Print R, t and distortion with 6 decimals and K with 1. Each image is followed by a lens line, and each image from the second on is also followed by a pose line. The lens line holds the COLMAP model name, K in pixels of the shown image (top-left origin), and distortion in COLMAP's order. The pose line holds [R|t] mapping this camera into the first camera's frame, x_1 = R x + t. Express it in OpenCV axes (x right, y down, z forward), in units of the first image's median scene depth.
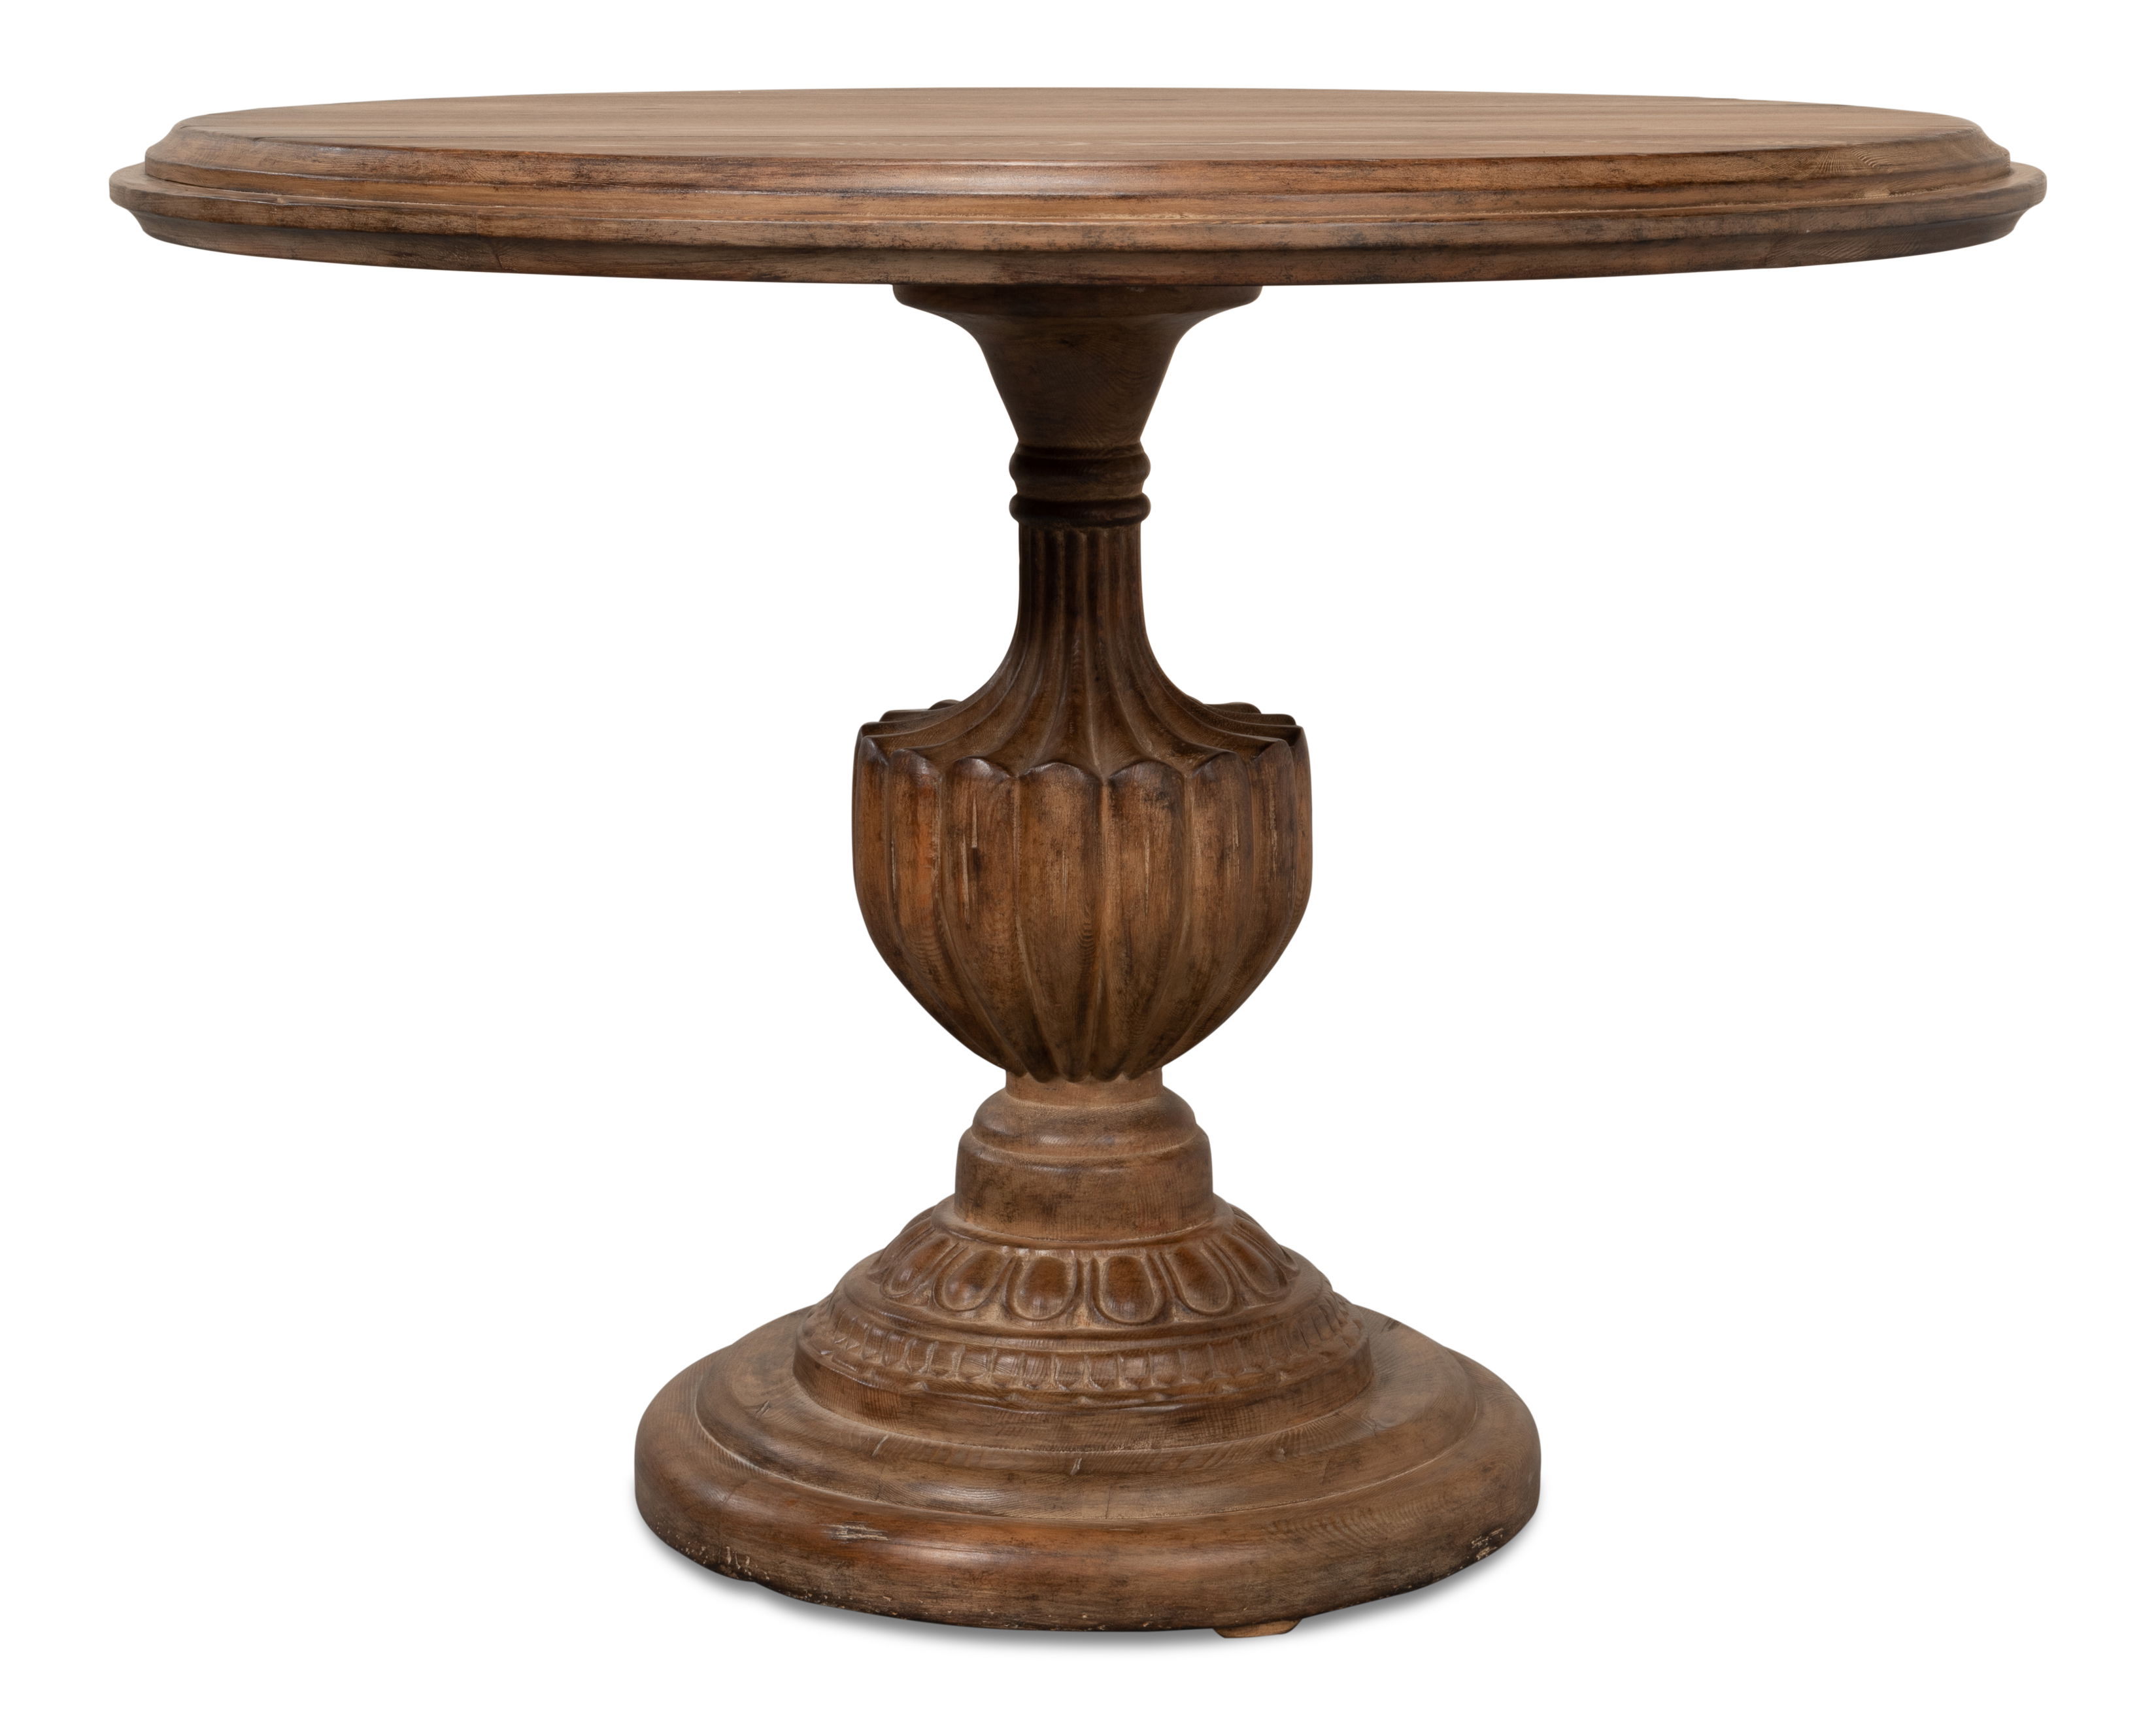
lens RADIAL K [[6175.7, 0, 1138.2], [0, 6175.7, 816.3], [0, 0, 1]] dist [0.279411, 0.000000]
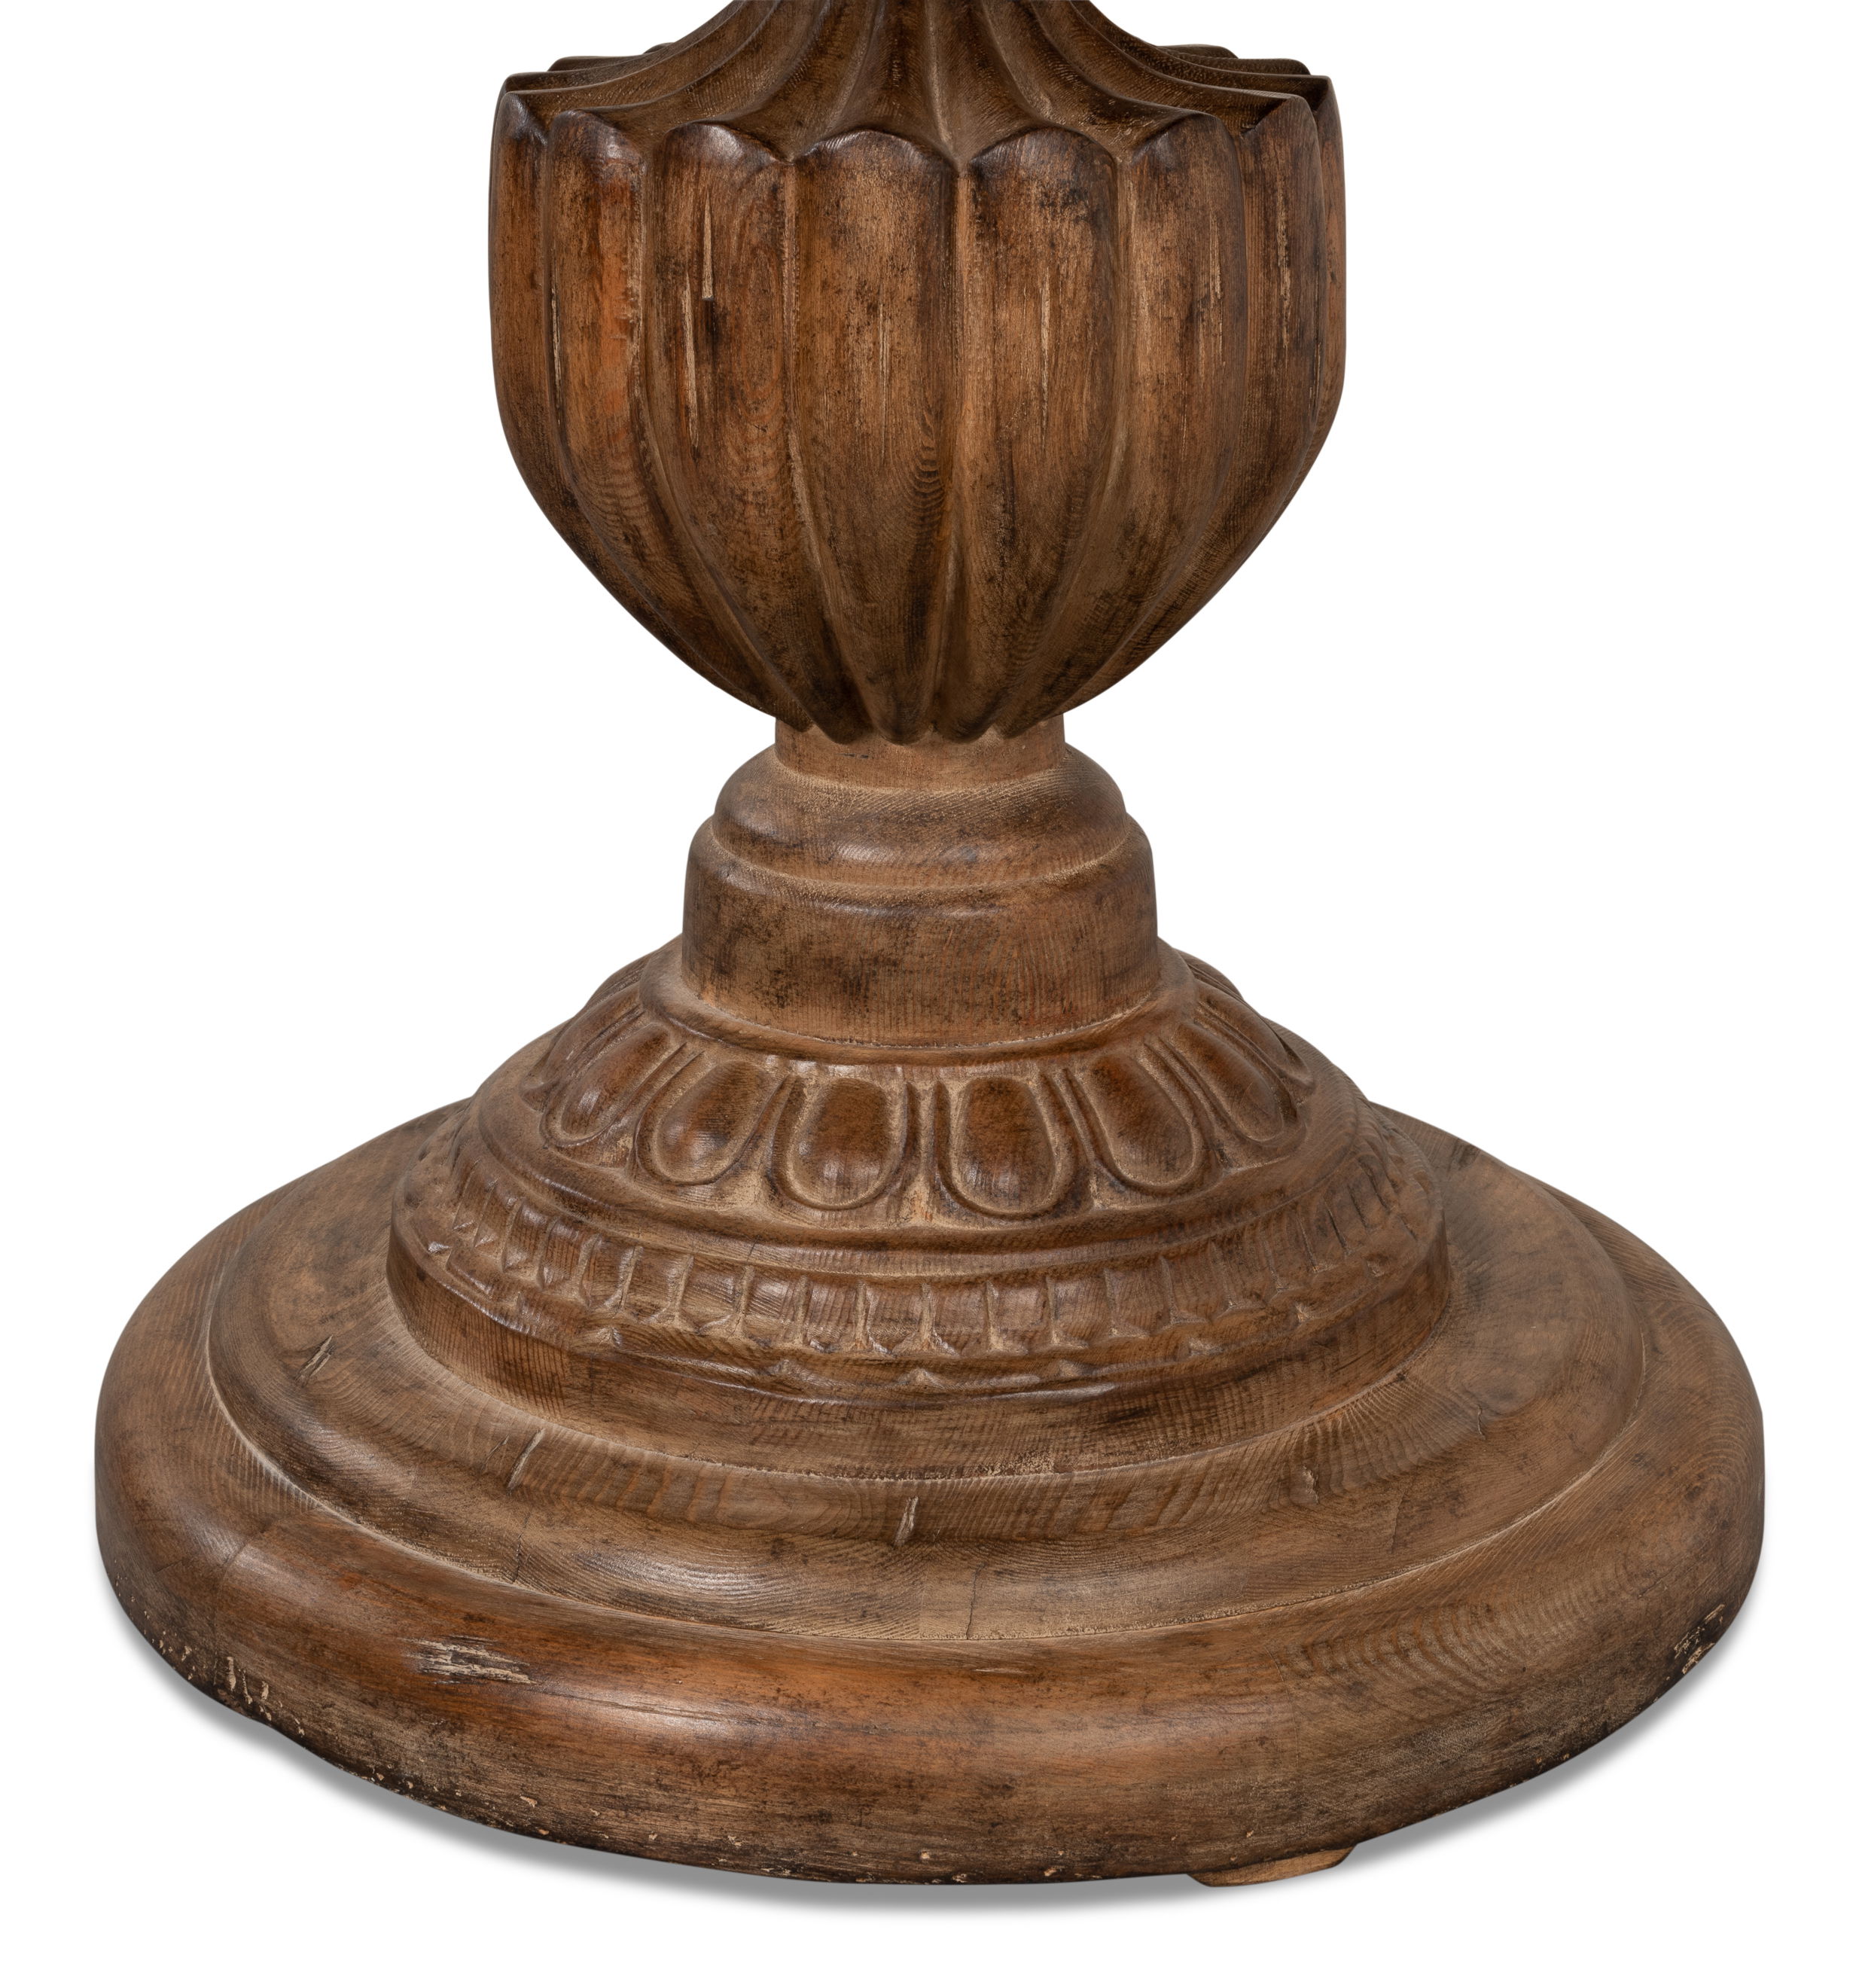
lens RADIAL K [[4449.8, 0, 850.1], [0, 4449.8, 424.9], [0, 0, 1]] dist [0.074318, 0.000000]
pose [[0.999804, -0.000101, -0.019821, -0.007350], [0.000386, 0.999897, 0.014374, 0.010132], [0.019817, -0.014379, 0.999700, 0.626135]]
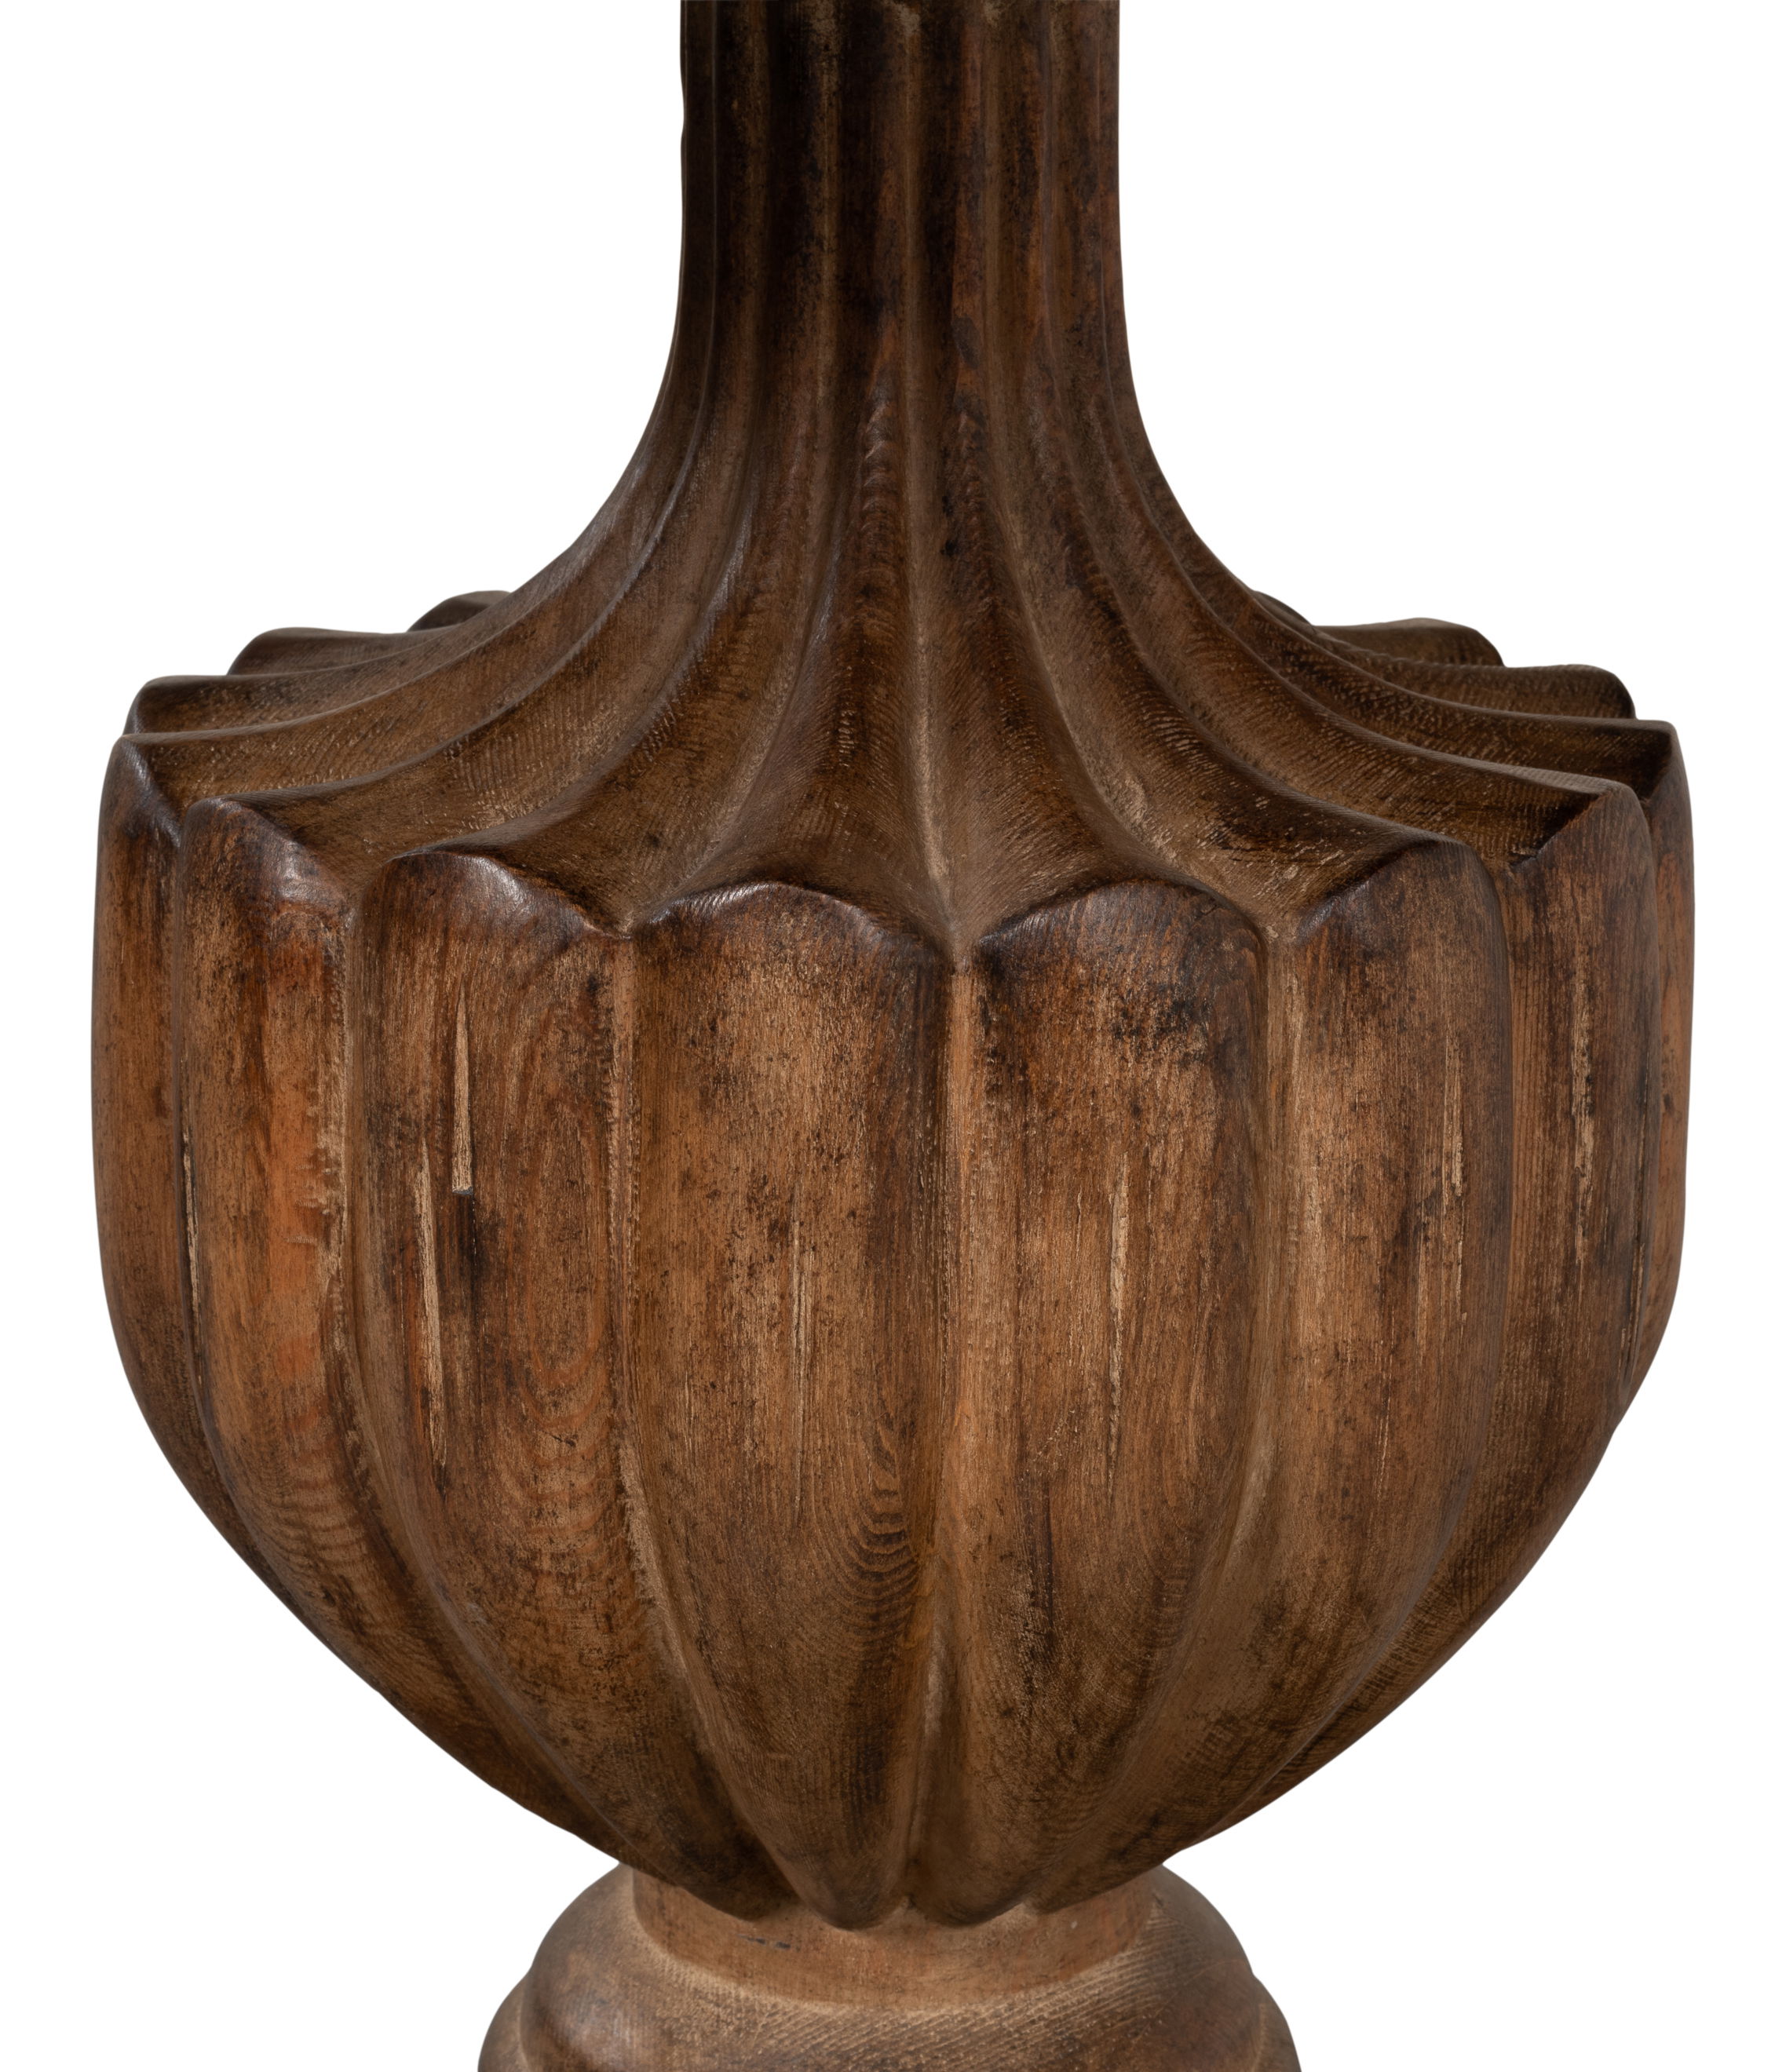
lens RADIAL K [[4374.5, 0, 929.0], [0, 4374.5, 1061.0], [0, 0, 1]] dist [0.188320, 0.000000]
pose [[0.999262, 0.020326, -0.032589, -0.000732], [-0.016632, 0.993807, 0.109871, -0.021145], [0.034620, -0.109248, 0.993411, 0.809718]]
